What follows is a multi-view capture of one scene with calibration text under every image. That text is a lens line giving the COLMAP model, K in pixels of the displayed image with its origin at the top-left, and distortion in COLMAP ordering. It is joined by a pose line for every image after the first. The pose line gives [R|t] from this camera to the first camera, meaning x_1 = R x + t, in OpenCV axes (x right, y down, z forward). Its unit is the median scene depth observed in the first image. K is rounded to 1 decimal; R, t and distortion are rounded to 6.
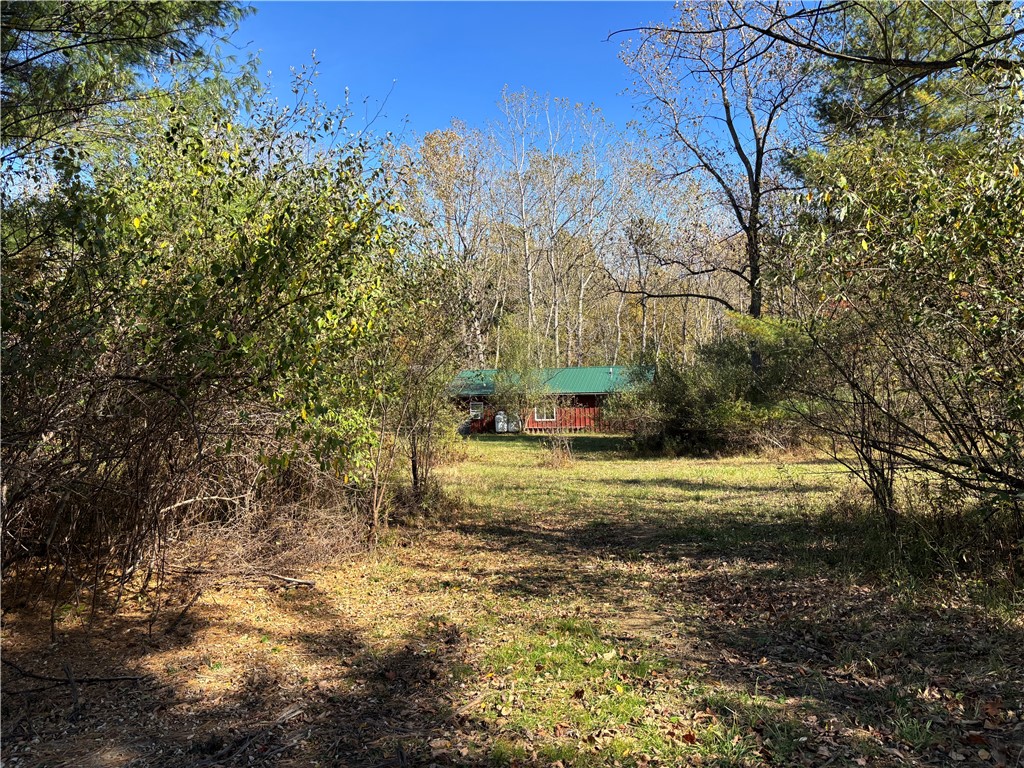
lens RADIAL K [[782.0, 0, 510.8], [0, 782.0, 382.8], [0, 0, 1]] dist [0.056550, -0.045914]
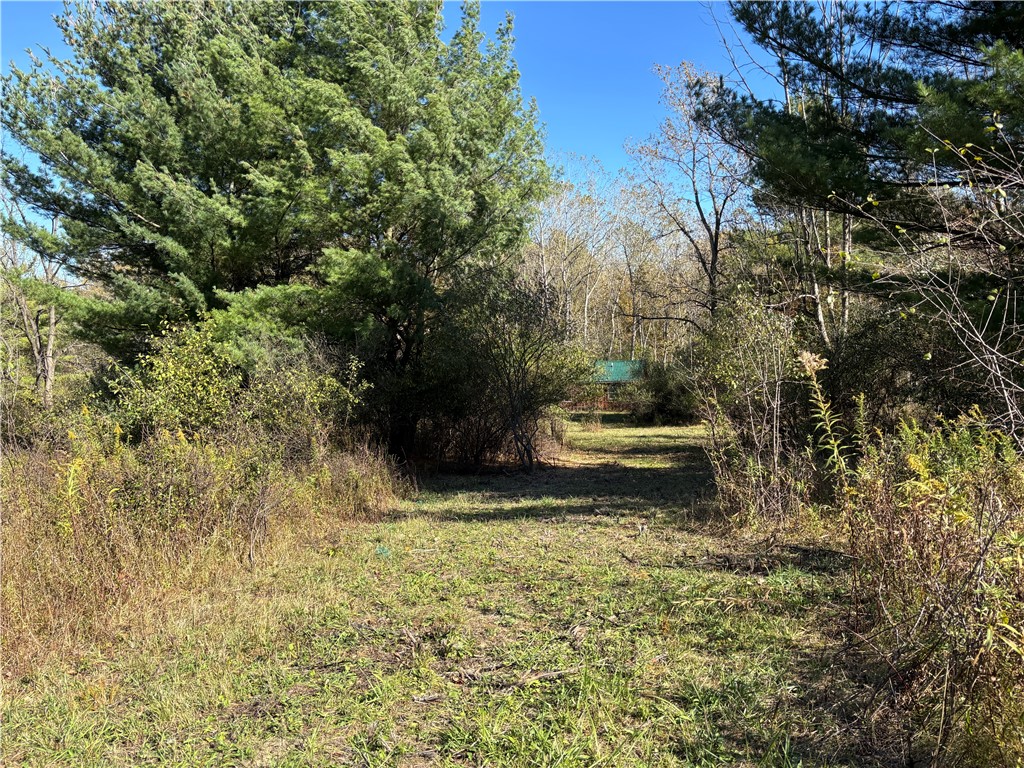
lens RADIAL K [[782.0, 0, 512.8], [0, 782.0, 387.0], [0, 0, 1]] dist [0.056550, -0.045914]
pose [[0.999615, -0.003368, 0.027529, -0.118851], [0.002406, 0.999387, 0.034923, -0.035735], [-0.027630, -0.034844, 0.999011, -0.506073]]
